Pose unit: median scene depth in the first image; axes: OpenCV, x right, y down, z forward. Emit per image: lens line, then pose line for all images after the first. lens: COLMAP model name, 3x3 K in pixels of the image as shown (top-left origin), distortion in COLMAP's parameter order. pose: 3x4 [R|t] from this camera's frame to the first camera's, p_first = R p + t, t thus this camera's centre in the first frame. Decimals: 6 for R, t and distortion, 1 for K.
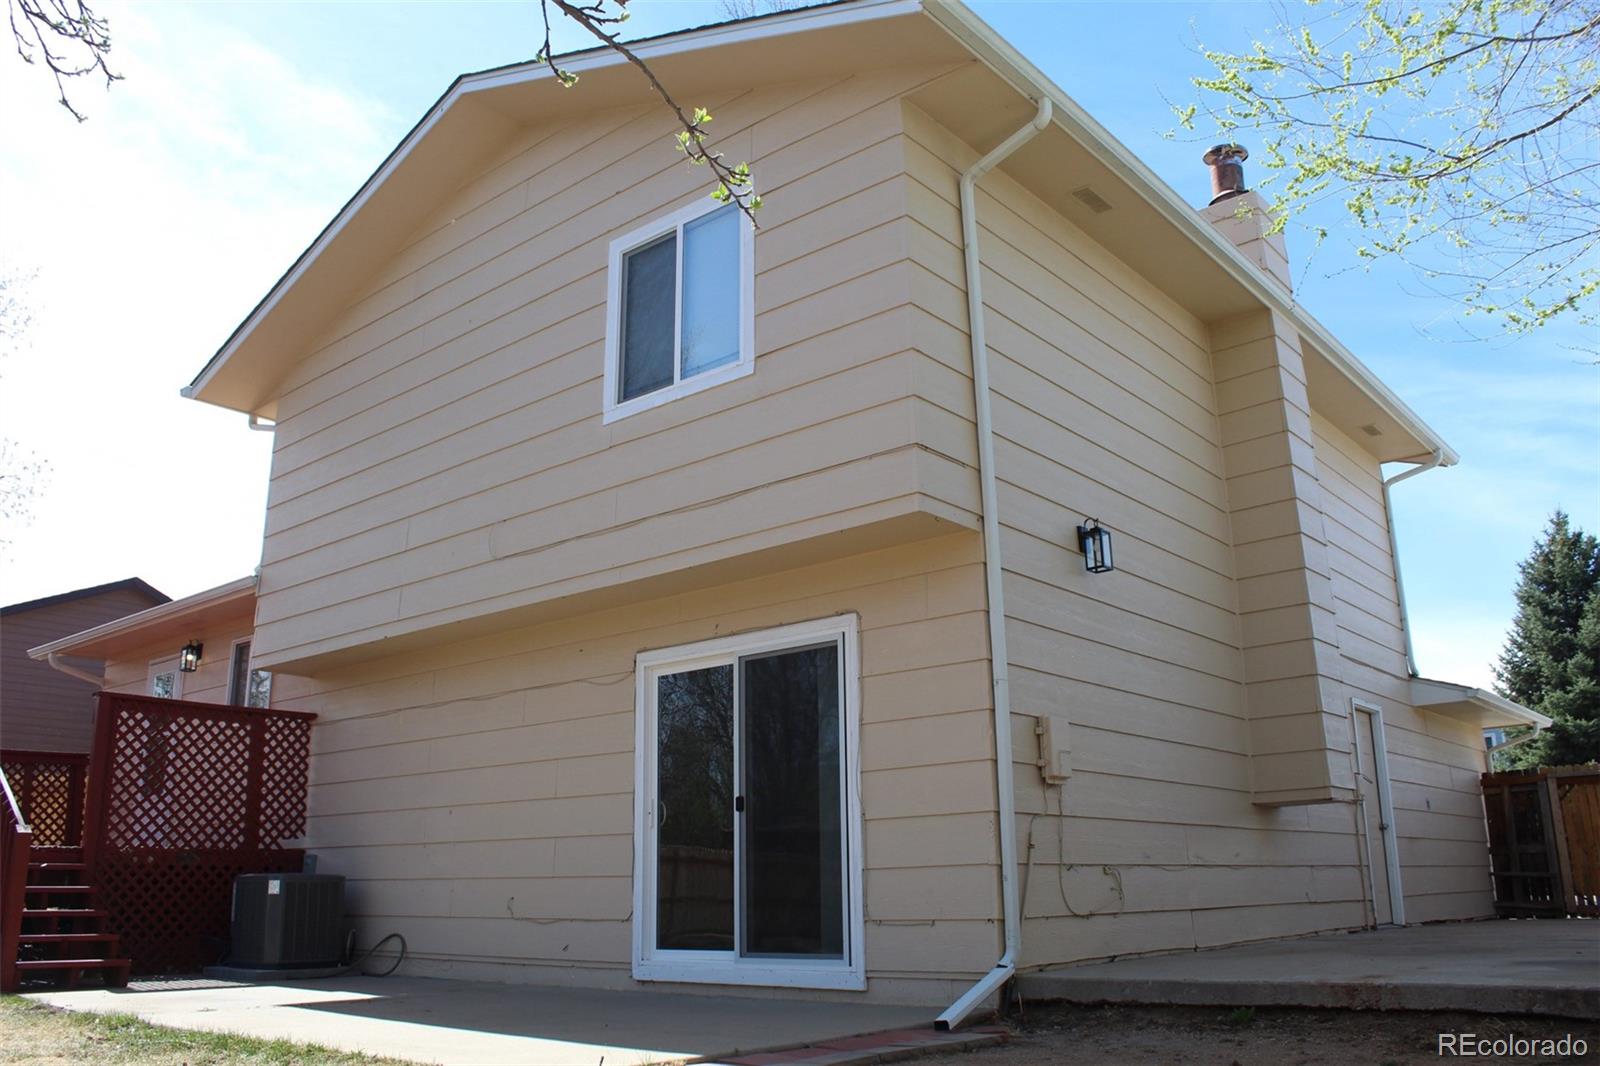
lens RADIAL K [[1329.6, 0, 800.0], [0, 1329.6, 533.0], [0, 0, 1]] dist [-0.164603, 0.147190]
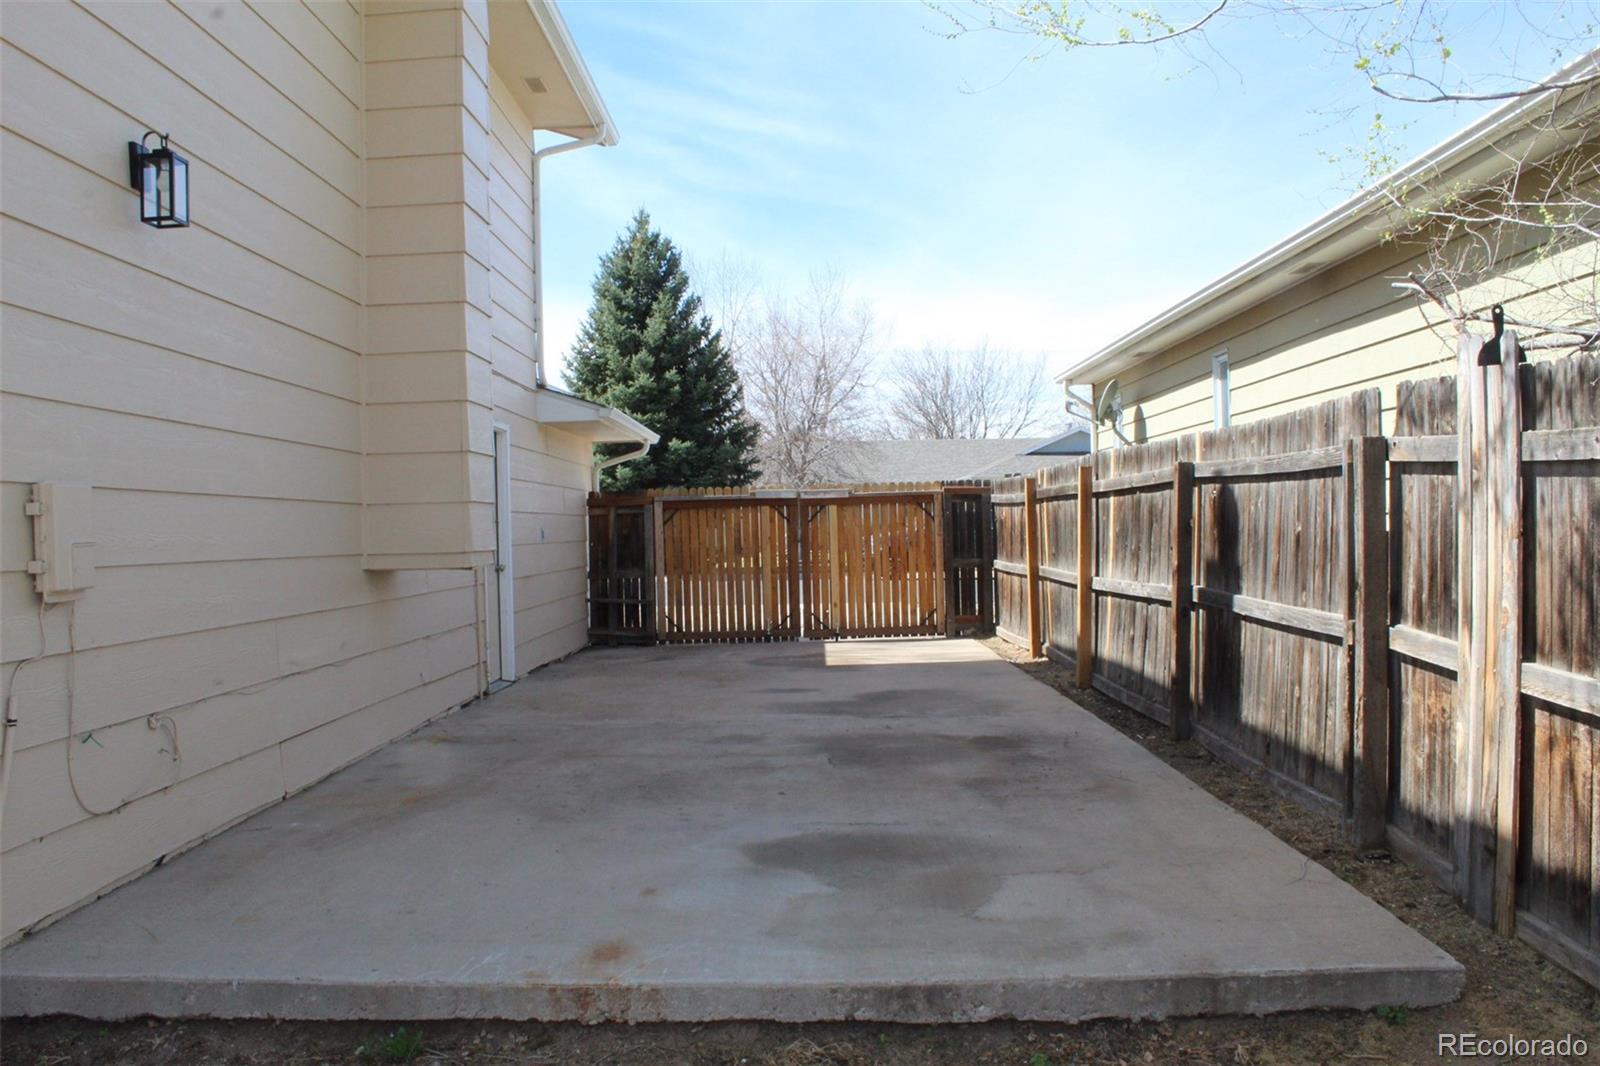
lens RADIAL K [[1329.6, 0, 800.0], [0, 1329.6, 533.0], [0, 0, 1]] dist [-0.164603, 0.147190]
pose [[0.768235, -0.006725, 0.640133, 0.053156], [-0.159735, 0.966302, 0.201852, 0.000669], [-0.619919, -0.257322, 0.741273, 0.248605]]
